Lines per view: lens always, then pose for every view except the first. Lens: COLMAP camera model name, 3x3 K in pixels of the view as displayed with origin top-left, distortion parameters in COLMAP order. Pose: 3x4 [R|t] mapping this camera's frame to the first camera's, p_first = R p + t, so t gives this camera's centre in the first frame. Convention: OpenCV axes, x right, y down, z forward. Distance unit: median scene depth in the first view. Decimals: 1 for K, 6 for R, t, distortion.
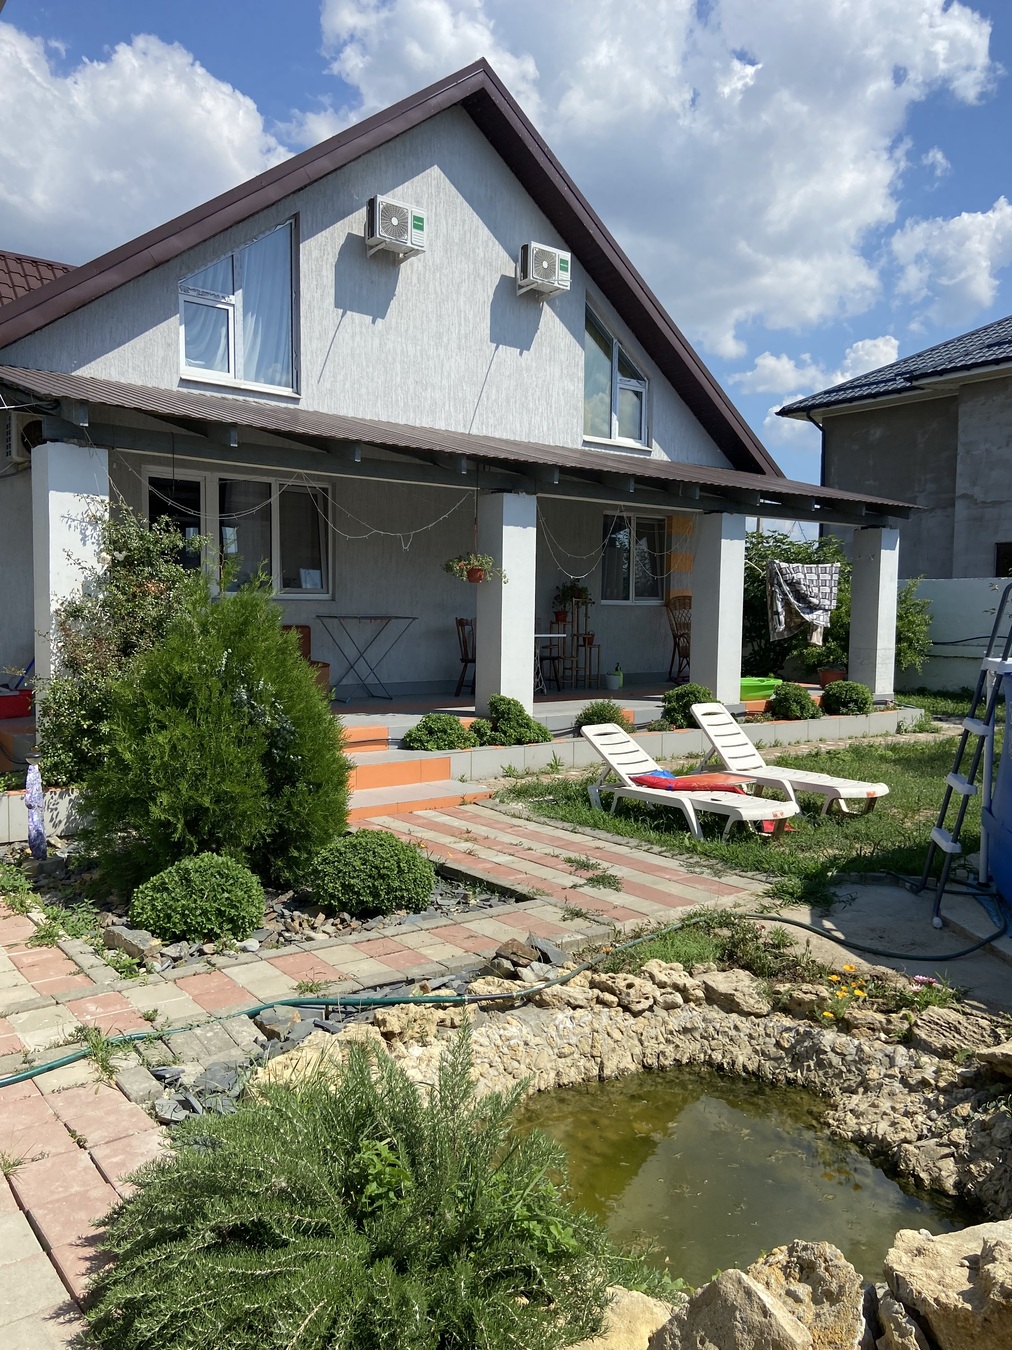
lens RADIAL K [[1032.2, 0, 506.0], [0, 1032.2, 675.0], [0, 0, 1]] dist [0.033908, 0.000656]
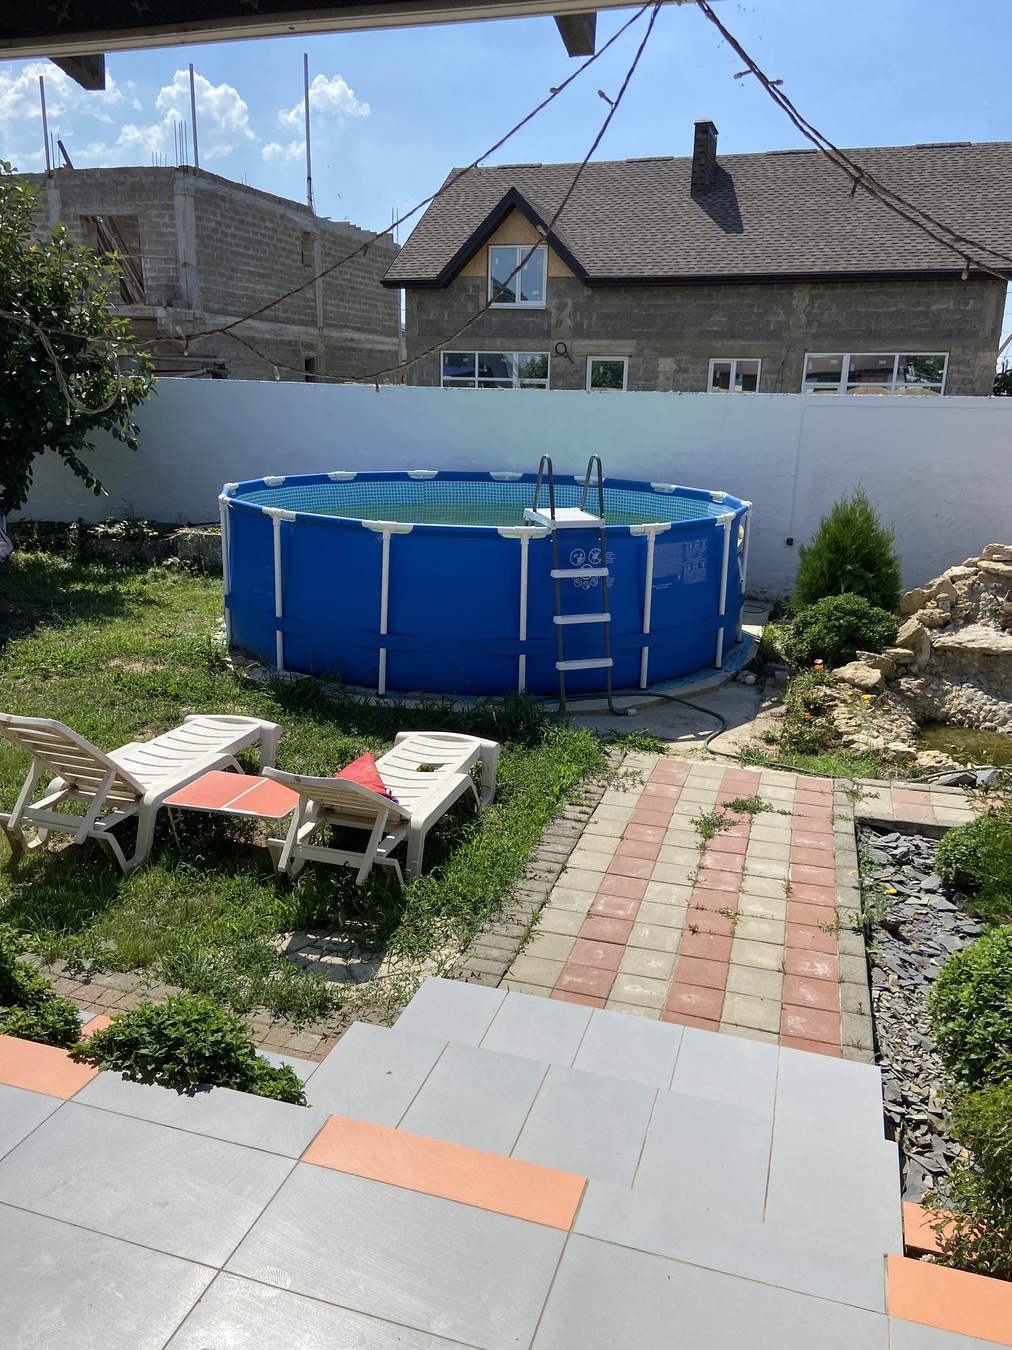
lens RADIAL K [[1032.2, 0, 506.0], [0, 1032.2, 675.0], [0, 0, 1]] dist [0.033908, 0.000656]
pose [[-0.563767, -0.245676, 0.788549, -0.254434], [0.026014, 0.948981, 0.314257, -0.109939], [-0.825524, 0.197681, -0.528614, 0.857841]]
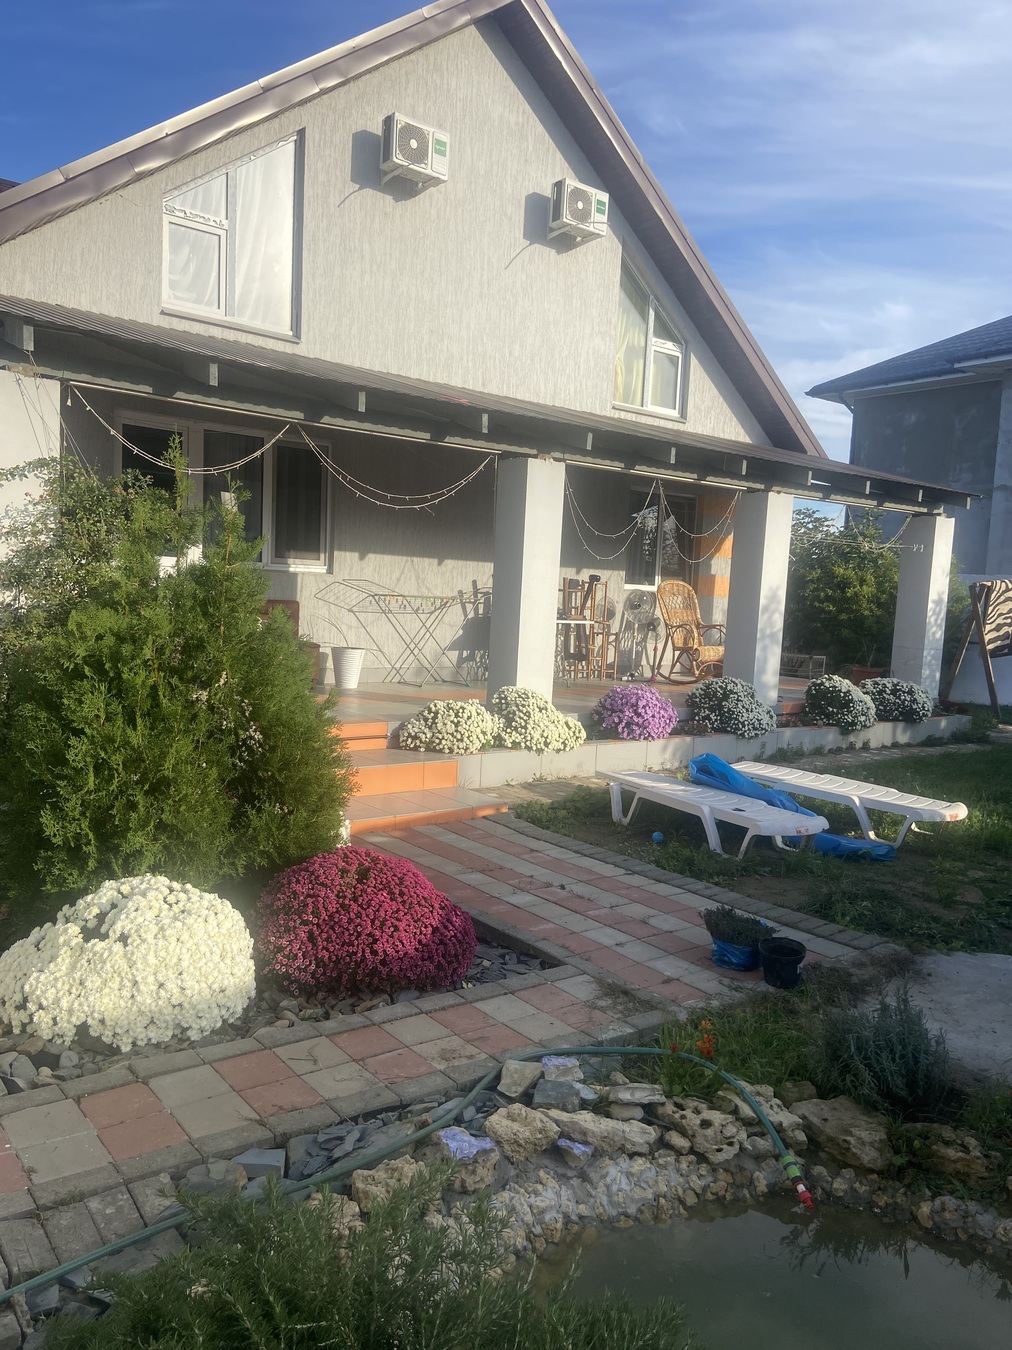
lens RADIAL K [[1025.7, 0, 512.6], [0, 1025.7, 687.6], [0, 0, 1]] dist [0.030764, -0.003350]
pose [[0.999273, 0.037369, 0.007535, -0.012677], [-0.037603, 0.998718, 0.033897, -0.009822], [-0.006259, -0.034156, 0.999397, 0.107648]]
